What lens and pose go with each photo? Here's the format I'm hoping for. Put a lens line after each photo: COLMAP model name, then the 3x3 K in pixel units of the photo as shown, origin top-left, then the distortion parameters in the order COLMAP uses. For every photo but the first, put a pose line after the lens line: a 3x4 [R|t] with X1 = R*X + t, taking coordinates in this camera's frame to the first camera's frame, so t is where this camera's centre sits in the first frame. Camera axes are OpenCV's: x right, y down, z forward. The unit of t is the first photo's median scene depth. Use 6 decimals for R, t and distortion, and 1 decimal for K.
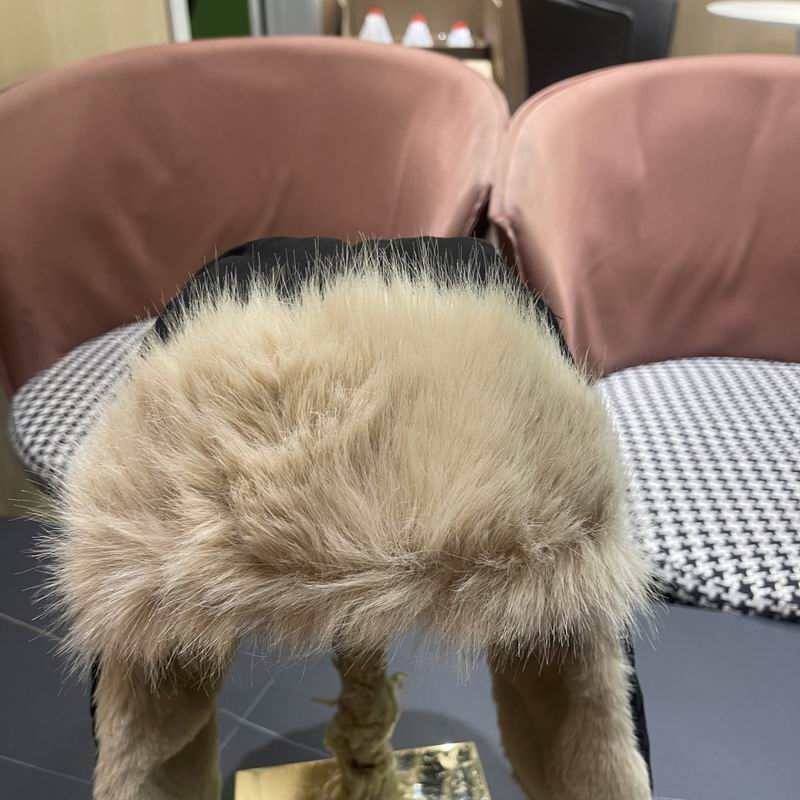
lens RADIAL K [[838.6, 0, 401.6], [0, 838.6, 408.5], [0, 0, 1]] dist [0.019806, 0.000000]
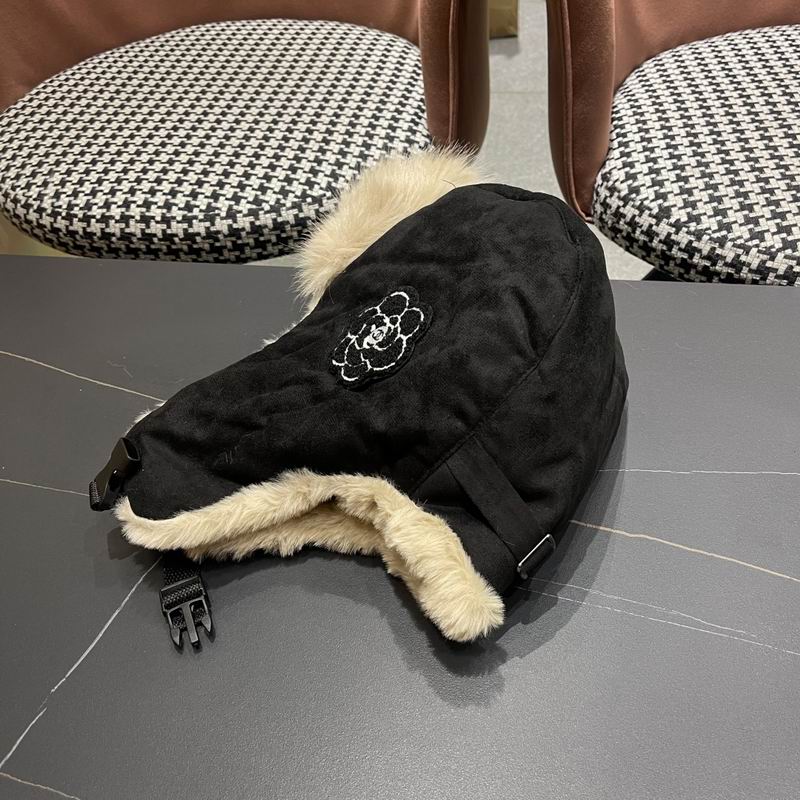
lens RADIAL K [[838.6, 0, 397.7], [0, 838.6, 411.7], [0, 0, 1]] dist [0.019806, 0.000000]
pose [[0.996048, -0.065410, -0.060087, 0.017198], [0.077573, 0.970134, 0.229831, 0.116529], [0.043259, -0.233584, 0.971374, 0.097180]]
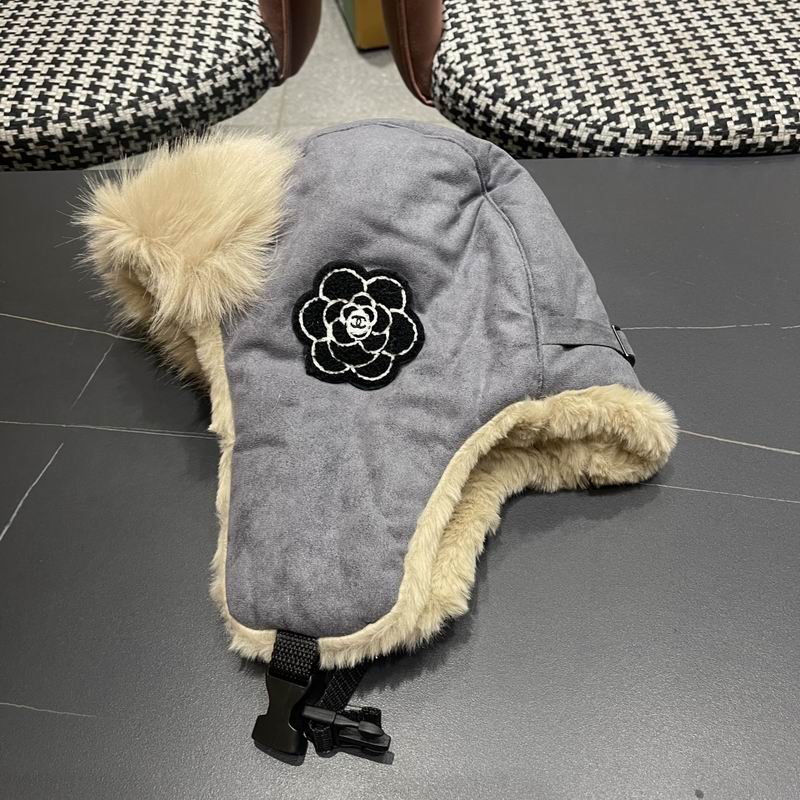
lens RADIAL K [[838.6, 0, 400.5], [0, 838.6, 398.4], [0, 0, 1]] dist [0.019806, 0.000000]
pose [[0.982314, -0.166829, 0.085008, 0.016674], [0.127424, 0.928294, 0.349333, 0.114298], [-0.137192, -0.332323, 0.933134, 0.064996]]
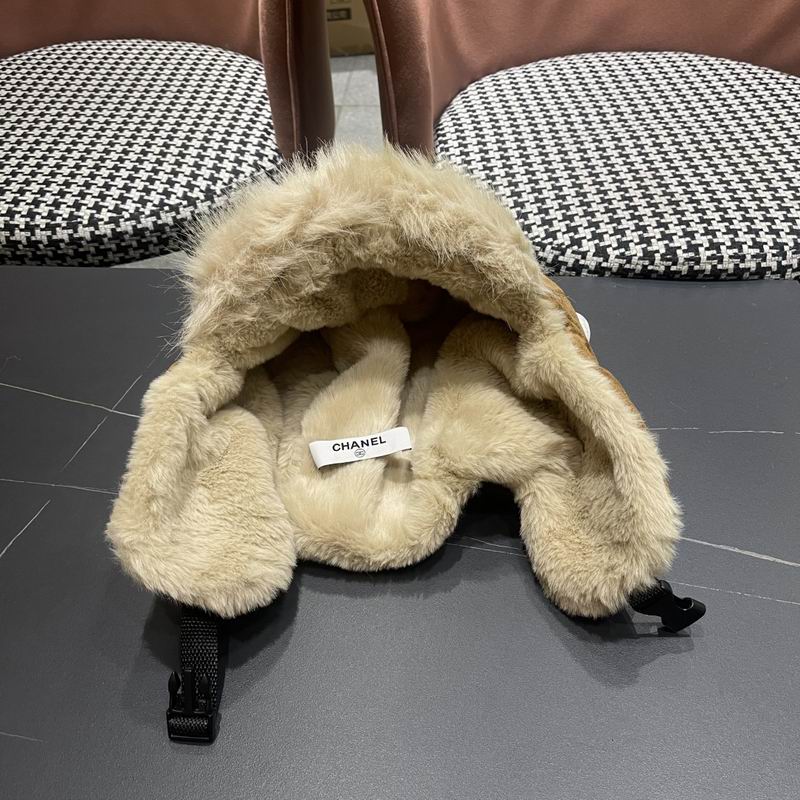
lens RADIAL K [[838.6, 0, 404.9], [0, 838.6, 405.5], [0, 0, 1]] dist [0.019806, 0.000000]
pose [[0.992031, -0.106605, 0.067156, 0.069518], [0.089018, 0.970237, 0.225202, 0.123067], [-0.089165, -0.217429, 0.971995, -0.014937]]
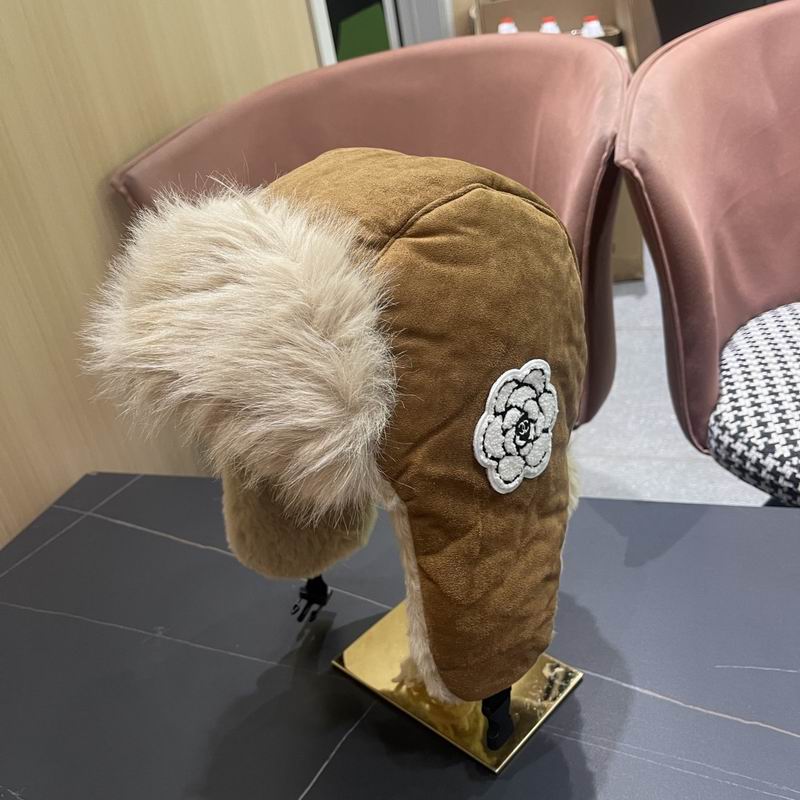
lens RADIAL K [[838.6, 0, 399.3], [0, 838.6, 398.9], [0, 0, 1]] dist [0.019806, 0.000000]
pose [[0.976352, -0.087142, -0.197844, 0.018185], [0.080063, 0.995839, -0.043518, 0.087630], [0.200814, 0.026649, 0.979267, -0.093417]]
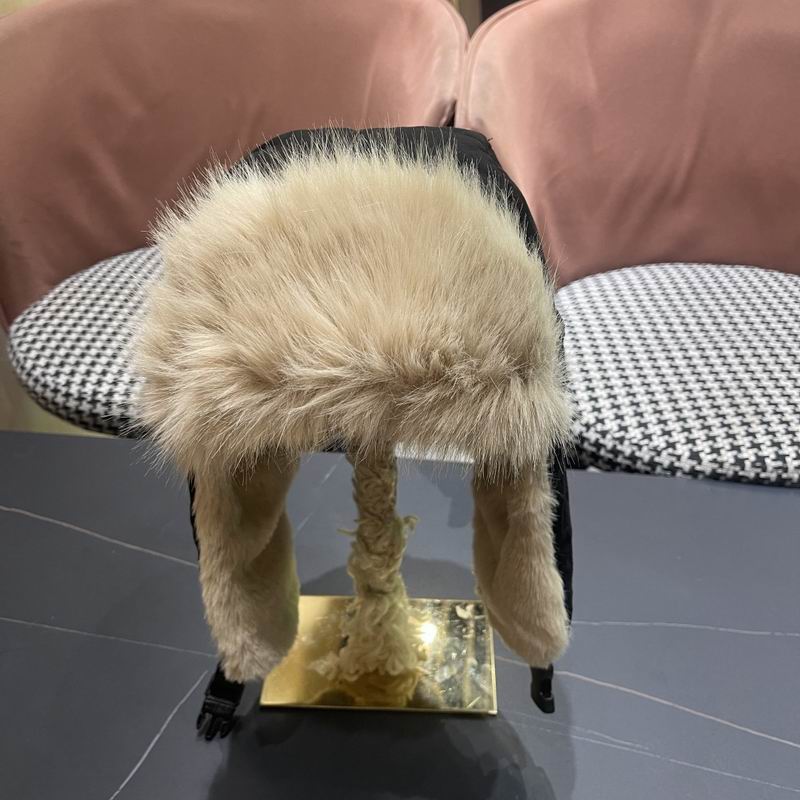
lens RADIAL K [[838.6, 0, 402.9], [0, 838.6, 405.0], [0, 0, 1]] dist [0.019806, 0.000000]
pose [[0.998028, -0.048592, 0.039725, -0.020348], [0.046241, 0.997239, 0.058099, 0.053539], [-0.042439, -0.056147, 0.997520, -0.088957]]
